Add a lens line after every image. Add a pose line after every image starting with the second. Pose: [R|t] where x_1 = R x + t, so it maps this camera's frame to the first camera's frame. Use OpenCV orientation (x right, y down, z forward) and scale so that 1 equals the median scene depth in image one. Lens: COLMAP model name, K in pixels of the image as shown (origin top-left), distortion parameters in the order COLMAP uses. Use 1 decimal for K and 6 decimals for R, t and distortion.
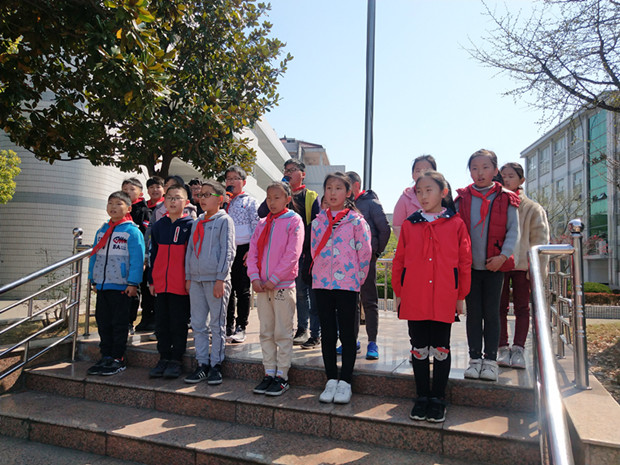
lens RADIAL K [[480.3, 0, 310.0], [0, 480.3, 232.5], [0, 0, 1]] dist [0.006684, 0.008649]
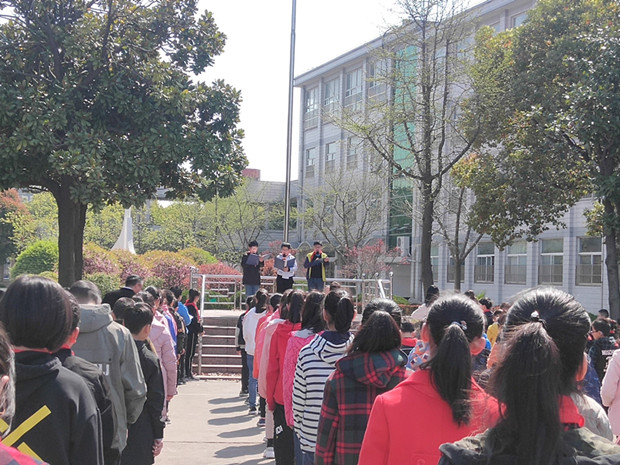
lens RADIAL K [[1148.9, 0, 310.0], [0, 1148.9, 232.5], [0, 0, 1]] dist [-0.002550, -0.008664]
pose [[0.895946, 0.021807, 0.443628, -0.209366], [-0.040562, 0.998638, 0.032829, -0.032561], [-0.442308, -0.047407, 0.895609, -0.351899]]
